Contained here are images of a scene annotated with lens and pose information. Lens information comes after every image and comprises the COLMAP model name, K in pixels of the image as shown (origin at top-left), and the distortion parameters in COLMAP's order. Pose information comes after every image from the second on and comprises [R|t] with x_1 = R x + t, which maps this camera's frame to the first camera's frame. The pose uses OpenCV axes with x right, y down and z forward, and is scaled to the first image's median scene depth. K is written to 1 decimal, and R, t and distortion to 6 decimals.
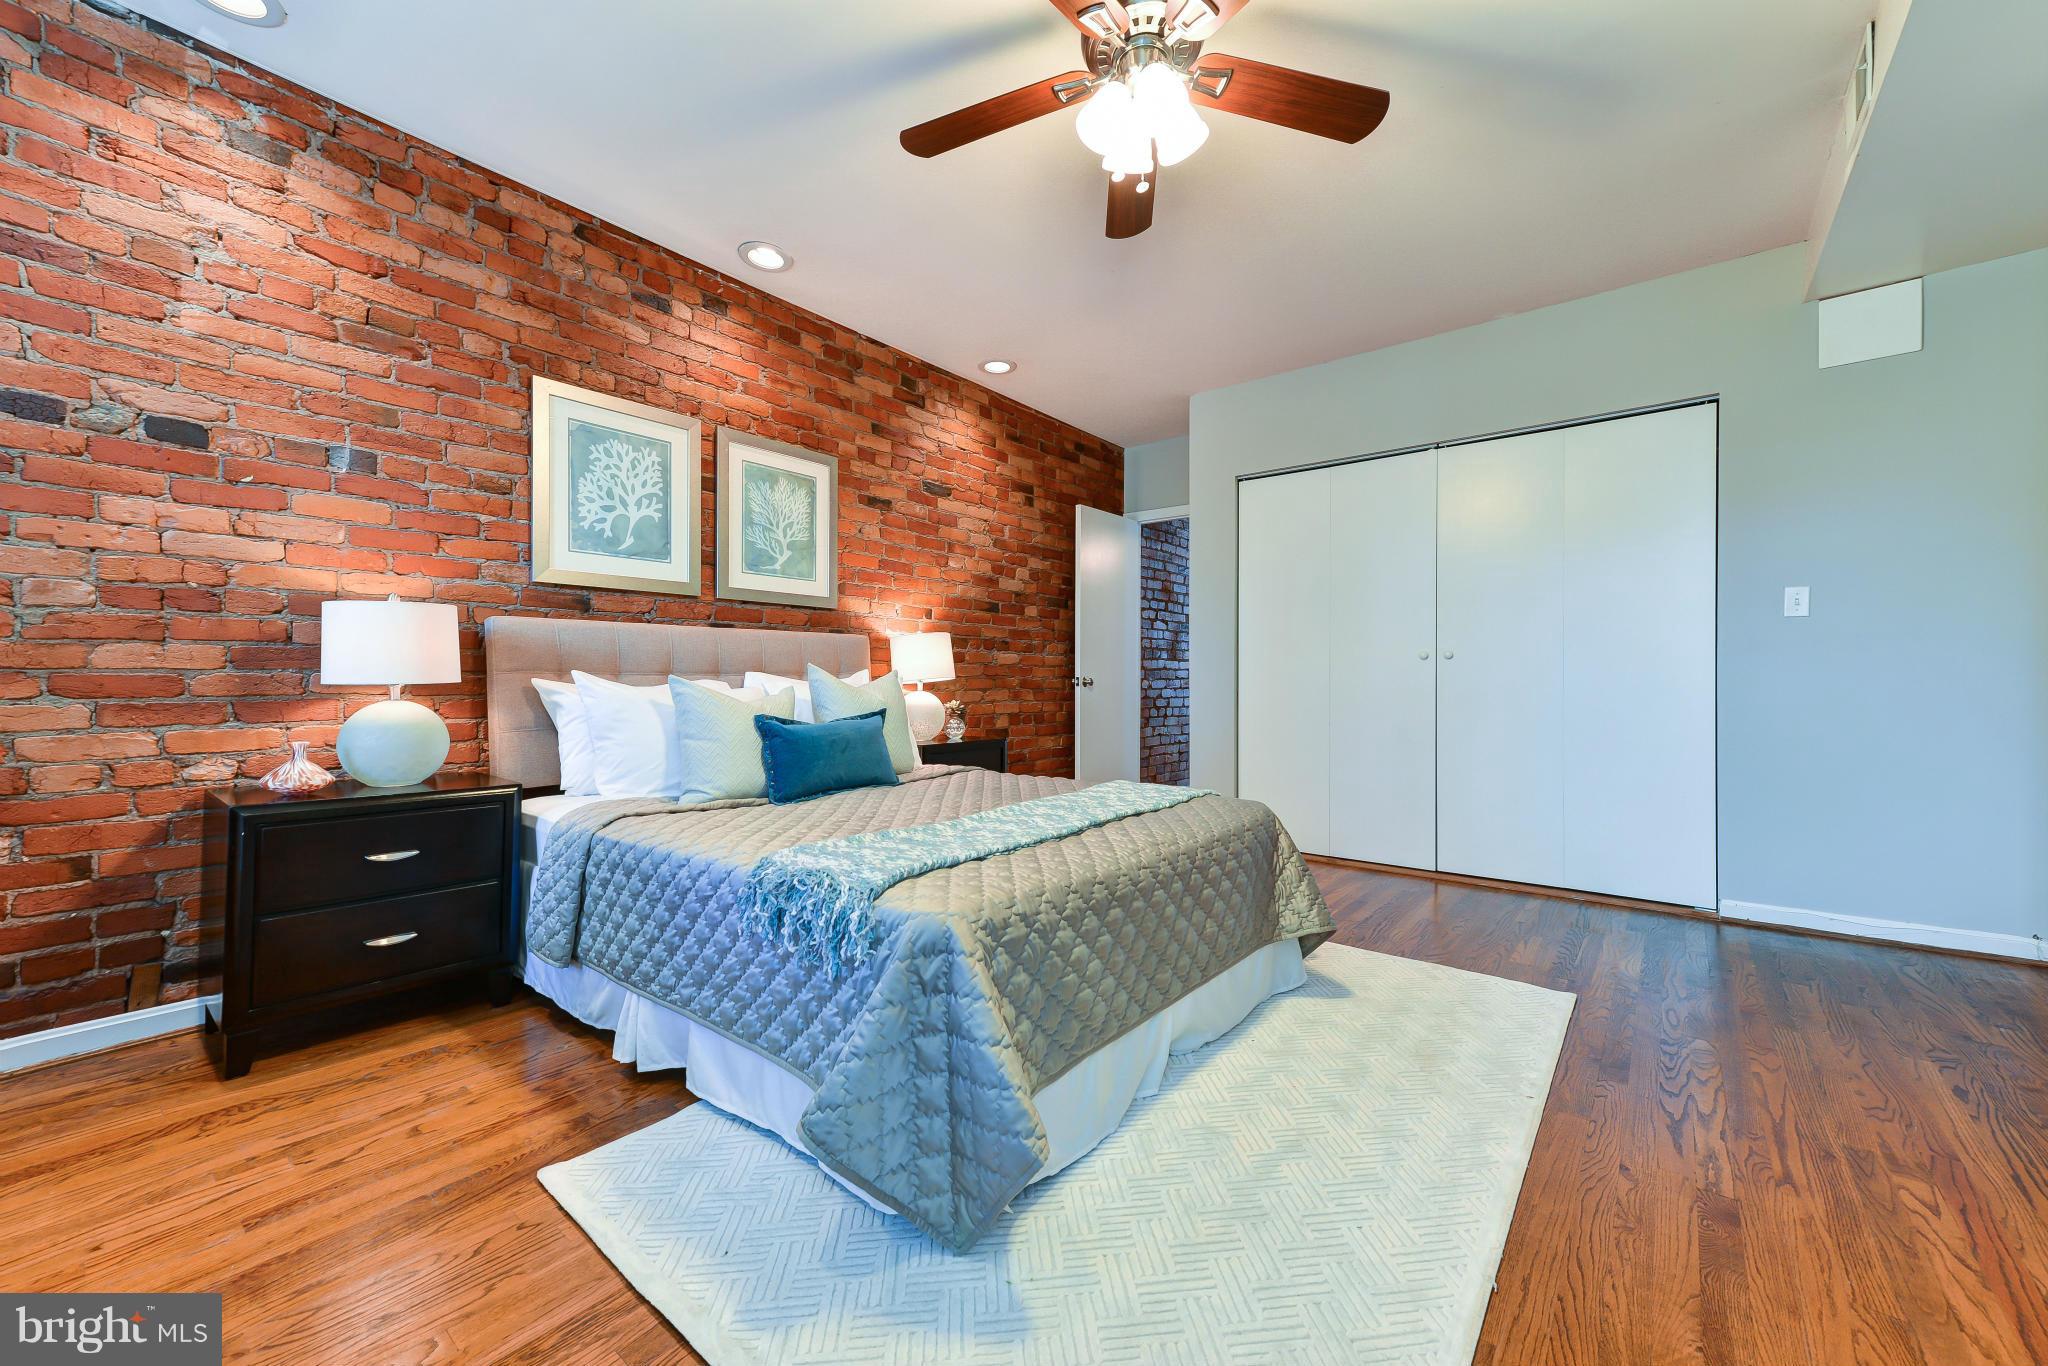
lens RADIAL K [[800.7, 0, 1030.0], [0, 800.7, 680.0], [0, 0, 1]] dist [0.009182, 0.000540]
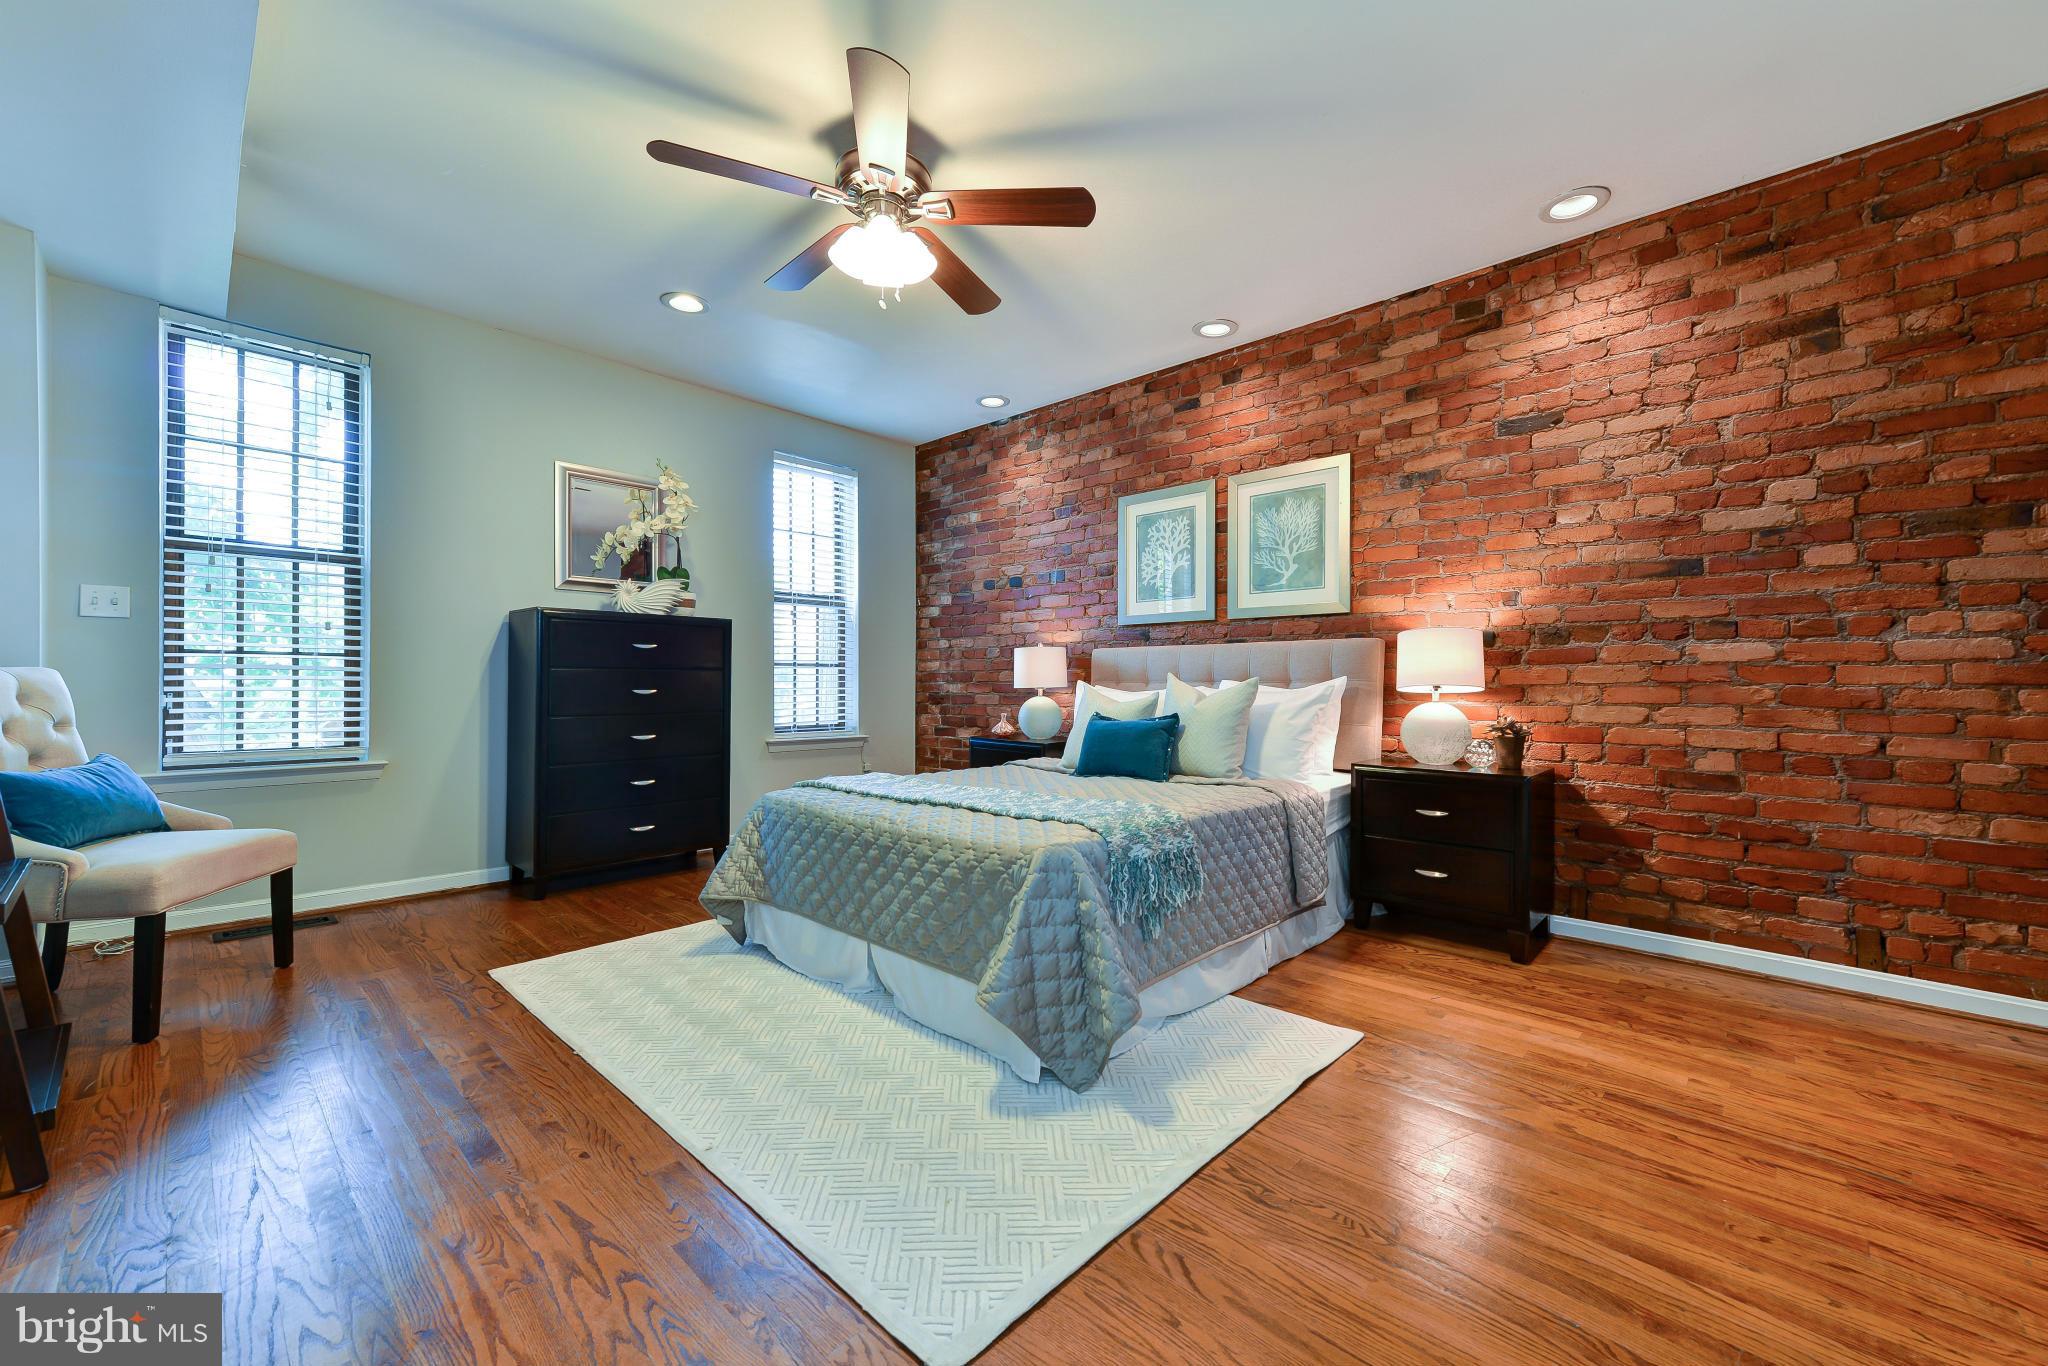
lens RADIAL K [[800.7, 0, 1031.9], [0, 800.7, 681.2], [0, 0, 1]] dist [0.009182, 0.000540]
pose [[-0.086252, -0.003651, -0.996267, 0.793405], [-0.004161, 0.999986, -0.003304, -0.003130], [0.996265, 0.003860, -0.086266, 0.763948]]
